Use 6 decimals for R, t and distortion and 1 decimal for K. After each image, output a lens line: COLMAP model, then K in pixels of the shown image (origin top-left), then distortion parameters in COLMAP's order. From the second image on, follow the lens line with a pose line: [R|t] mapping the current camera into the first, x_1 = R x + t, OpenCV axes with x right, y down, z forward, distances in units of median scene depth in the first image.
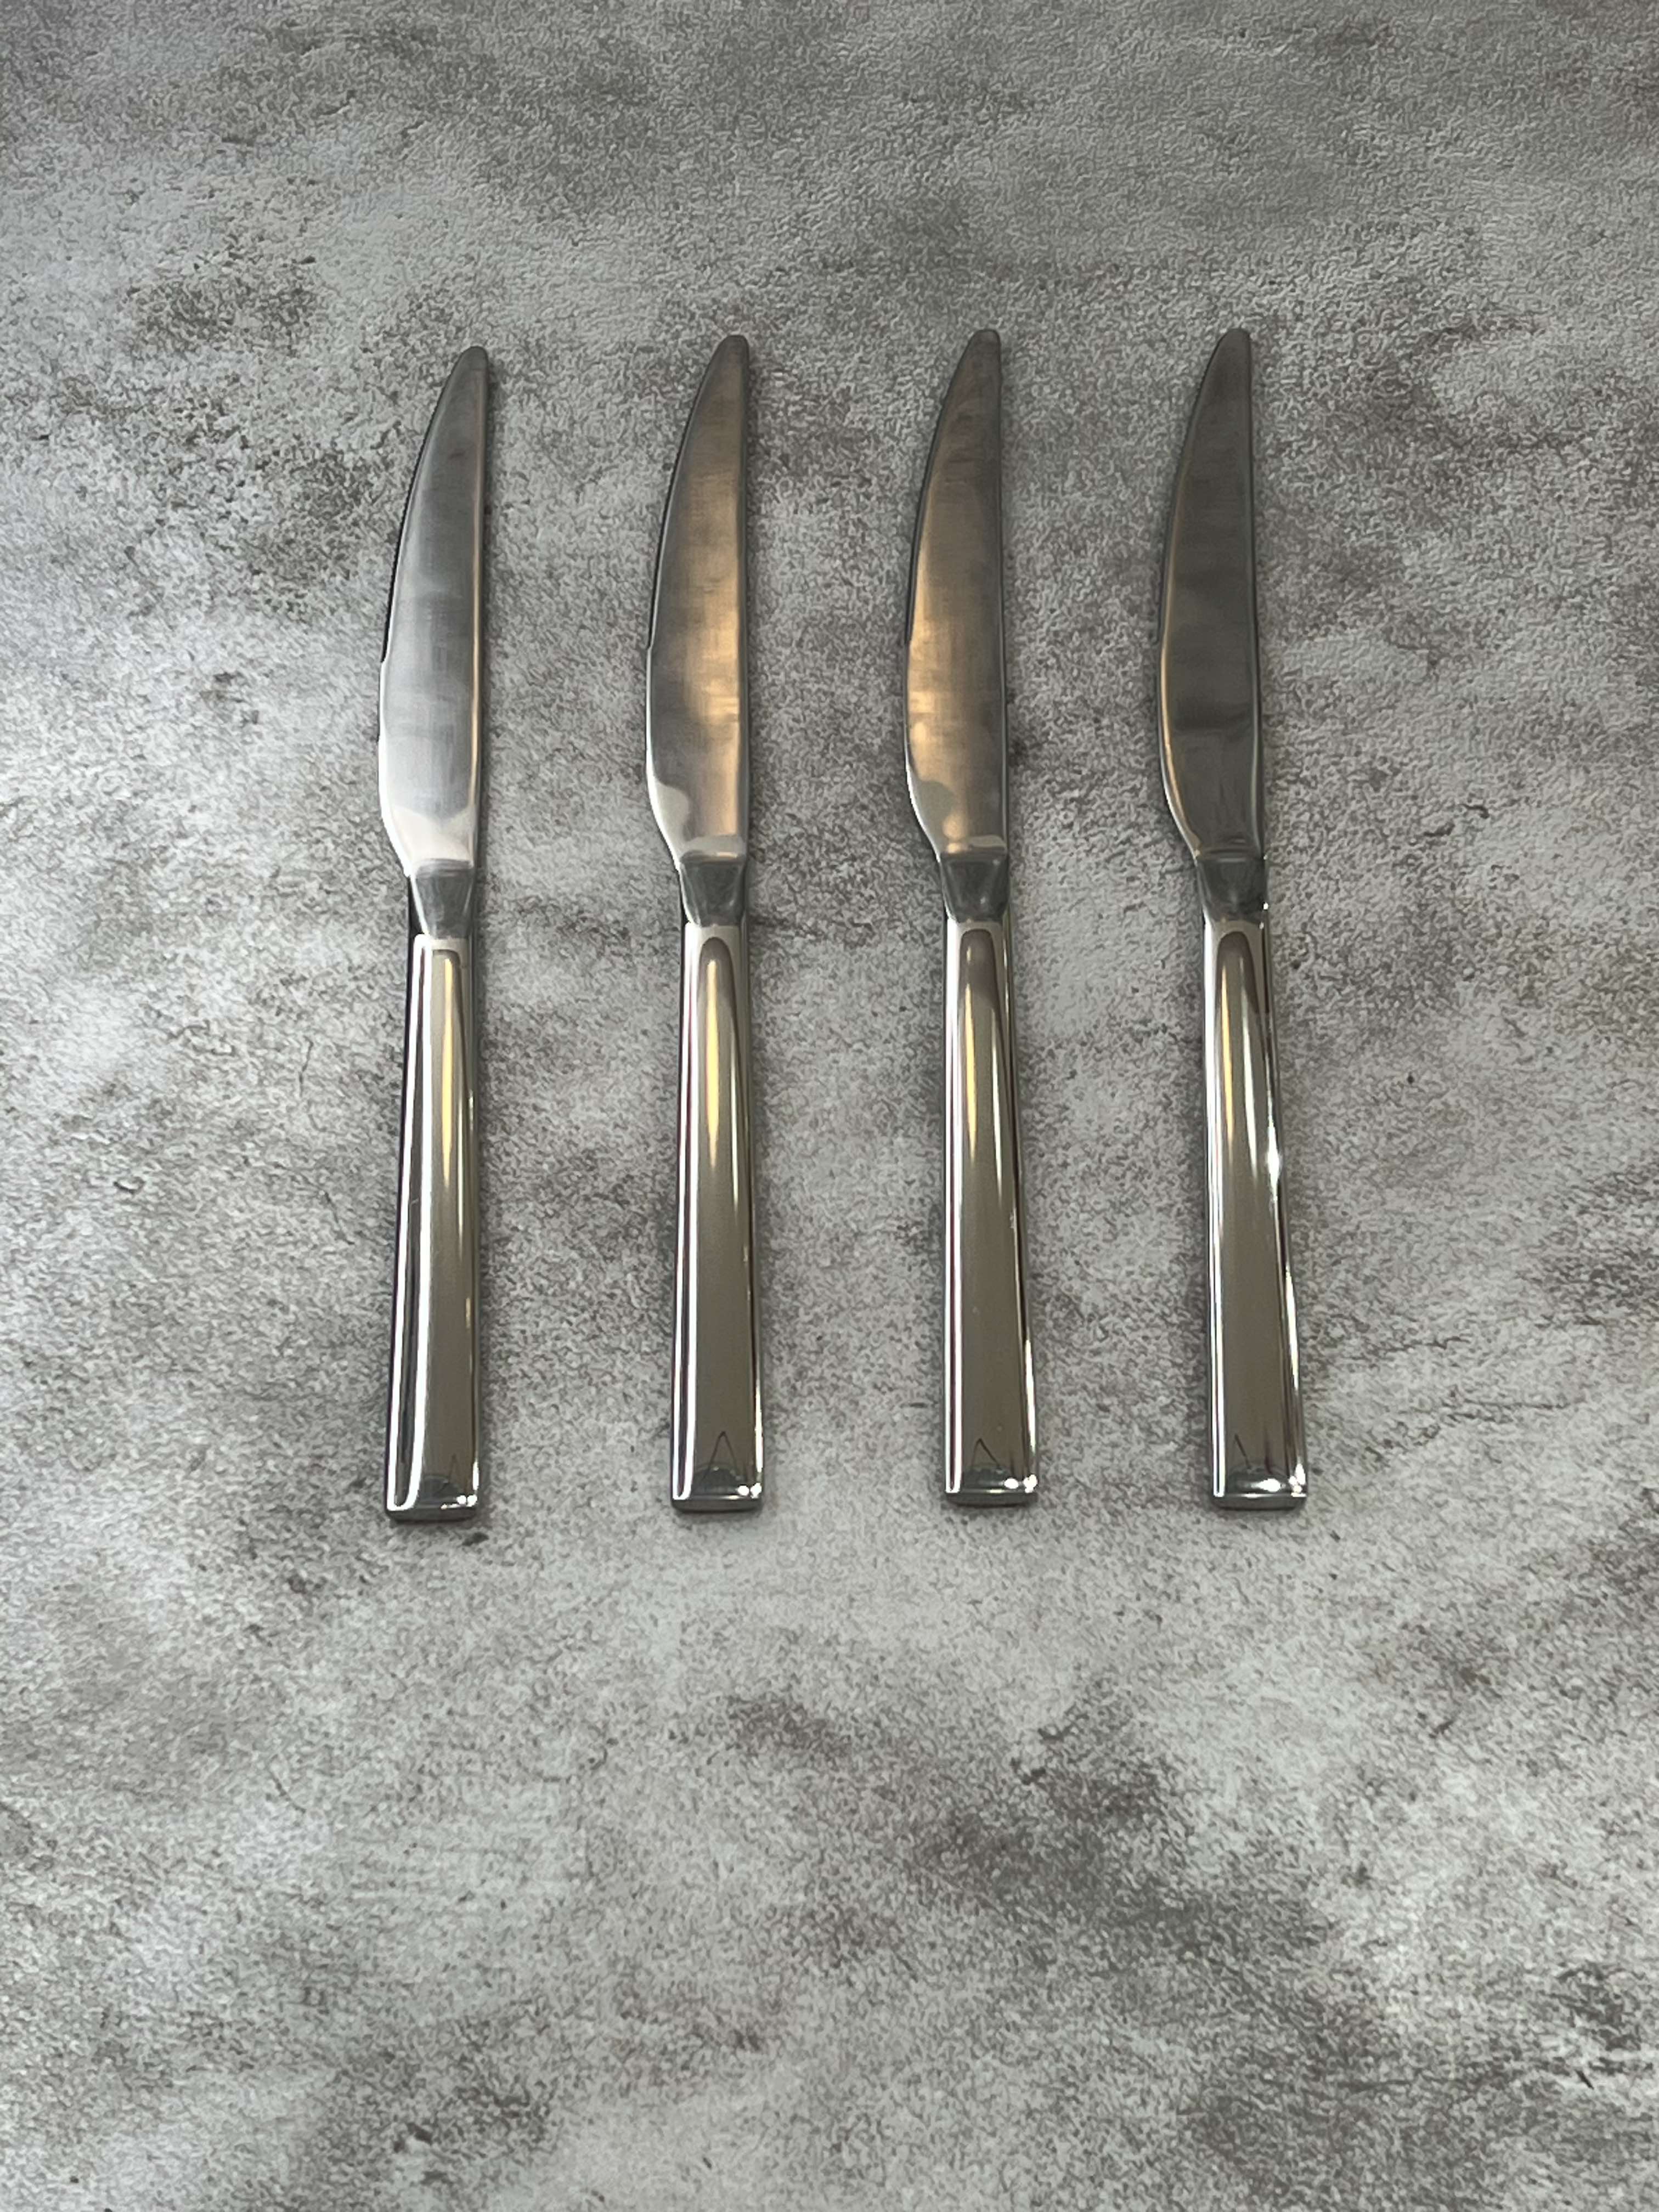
lens RADIAL K [[4138.0, 0, 851.4], [0, 4138.0, 1154.0], [0, 0, 1]] dist [0.269359, -1.015945]
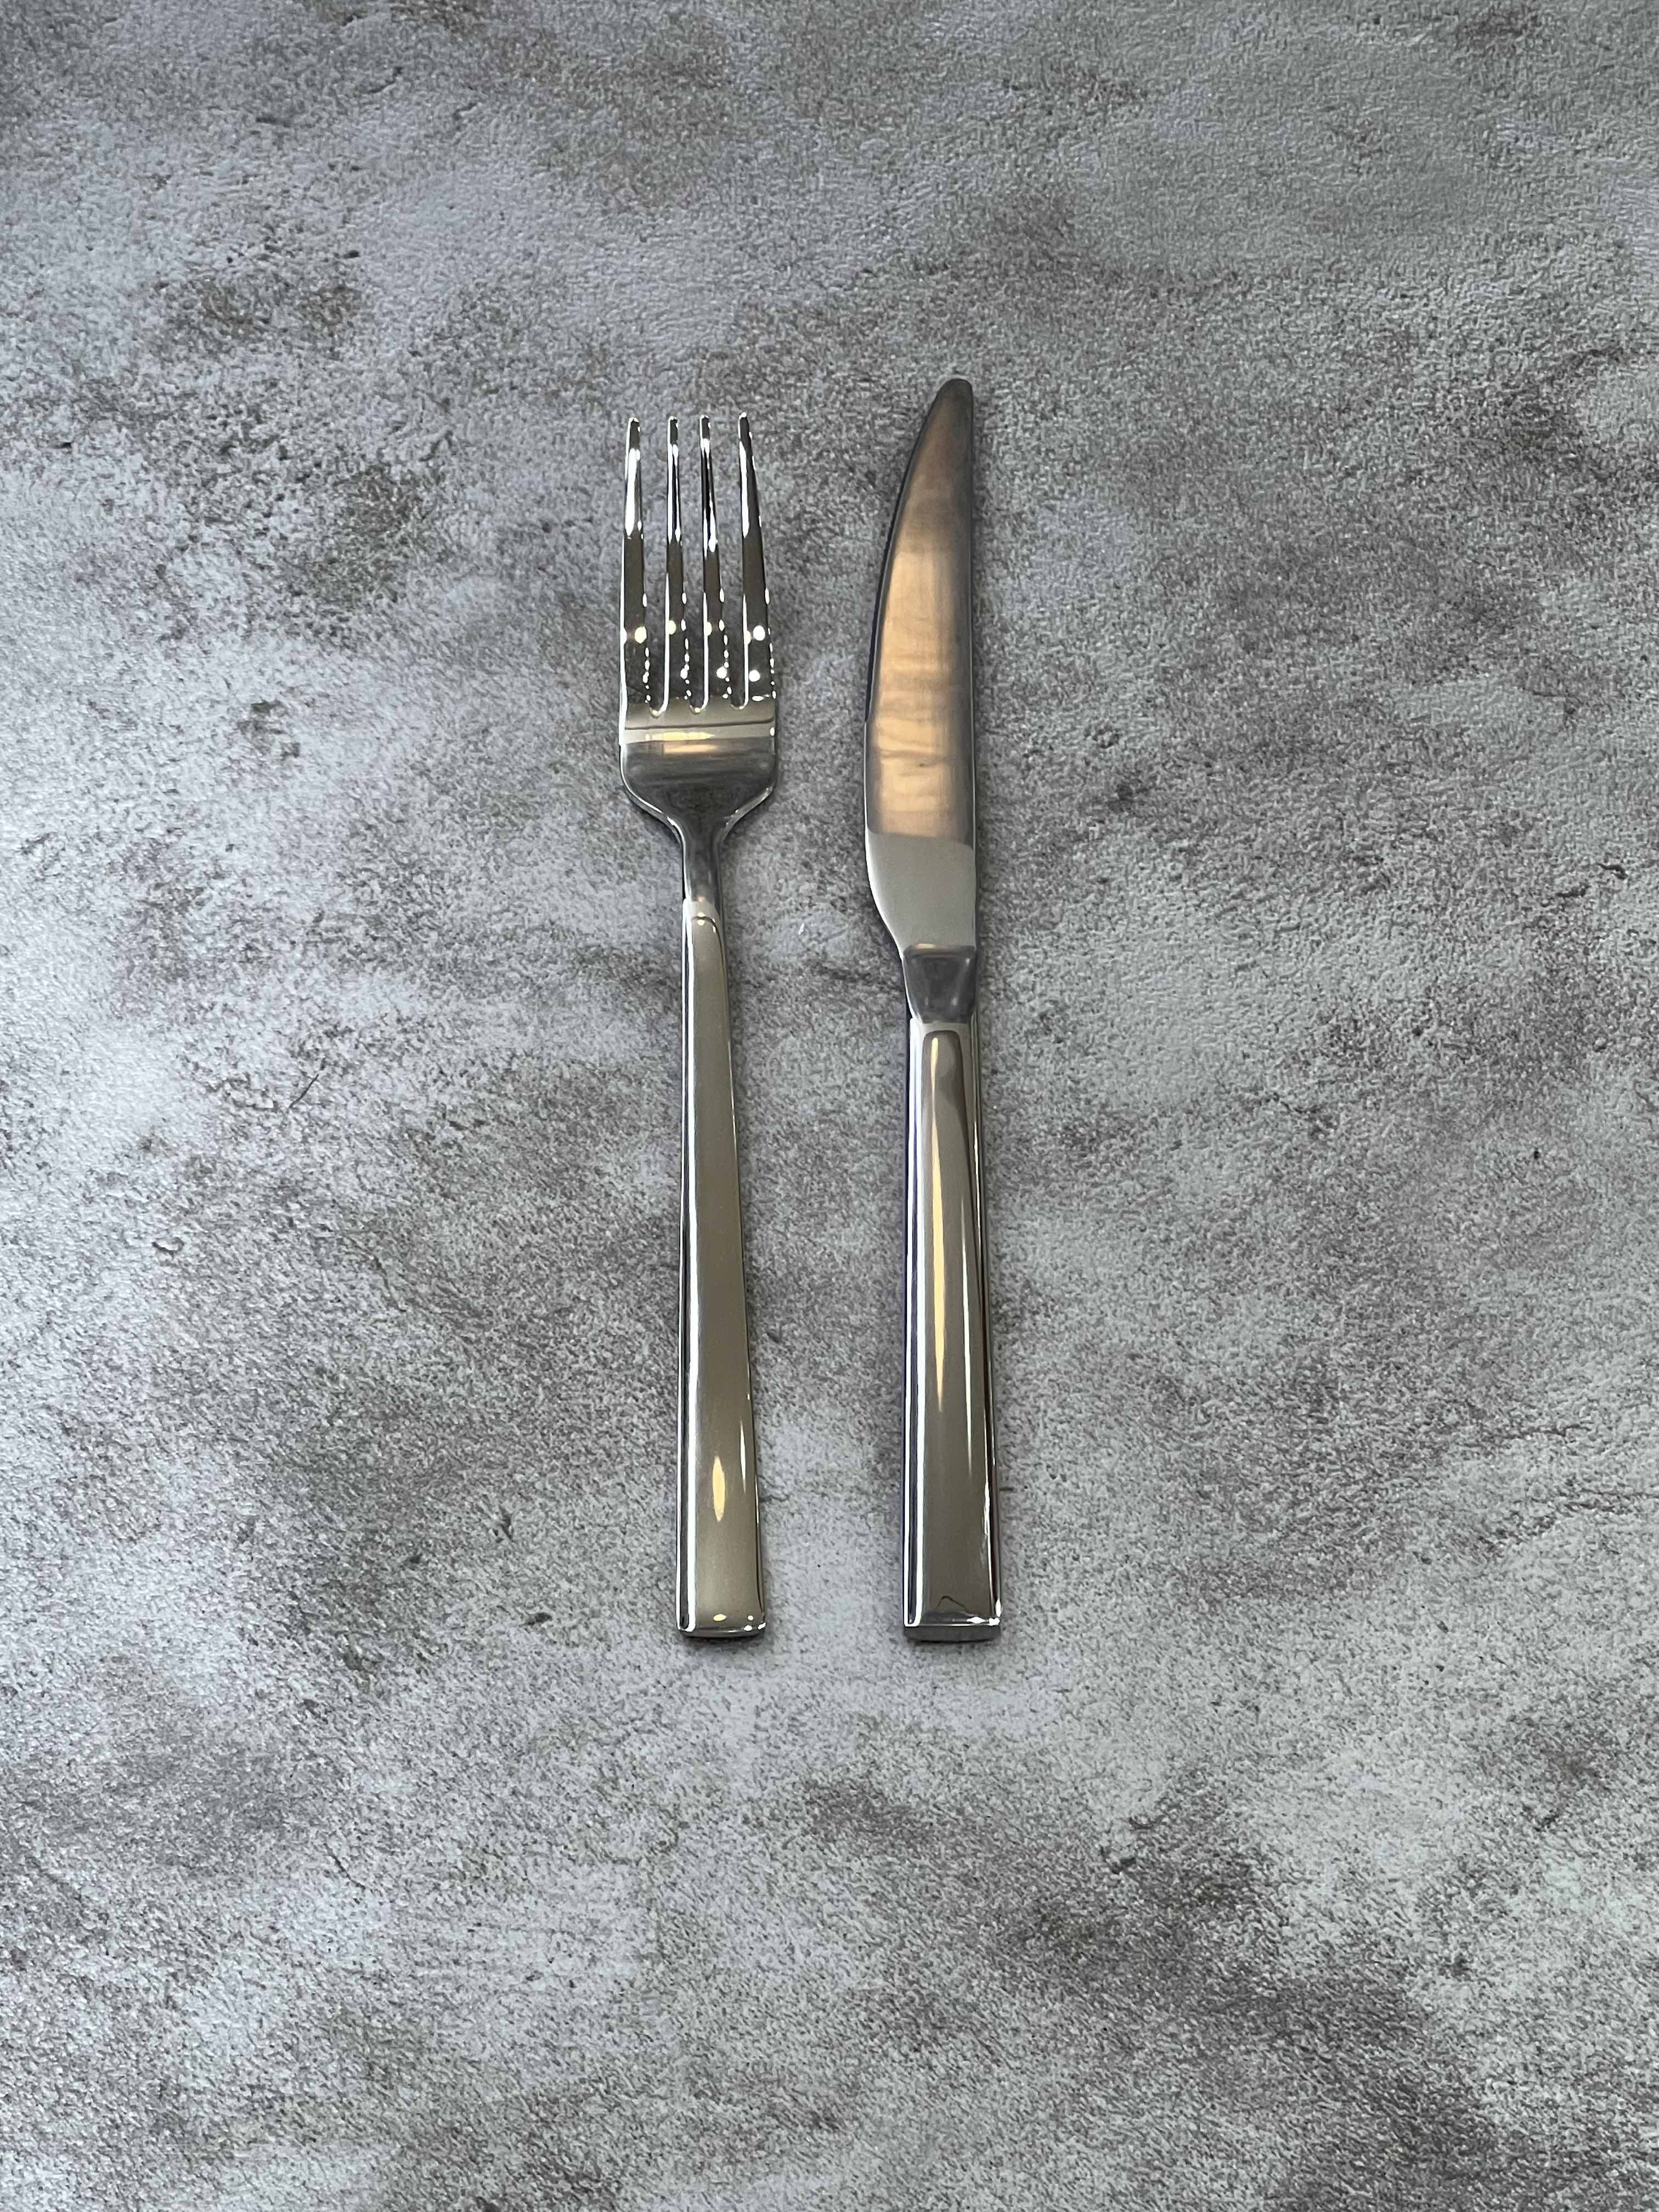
lens RADIAL K [[6637.2, 0, 876.5], [0, 6637.2, 1069.5], [0, 0, 1]] dist [-0.616227, 15.804219]
pose [[0.999875, 0.015445, 0.003291, -0.020050], [-0.015254, 0.998543, -0.051766, 0.043981], [-0.004085, 0.051709, 0.998654, -0.507150]]
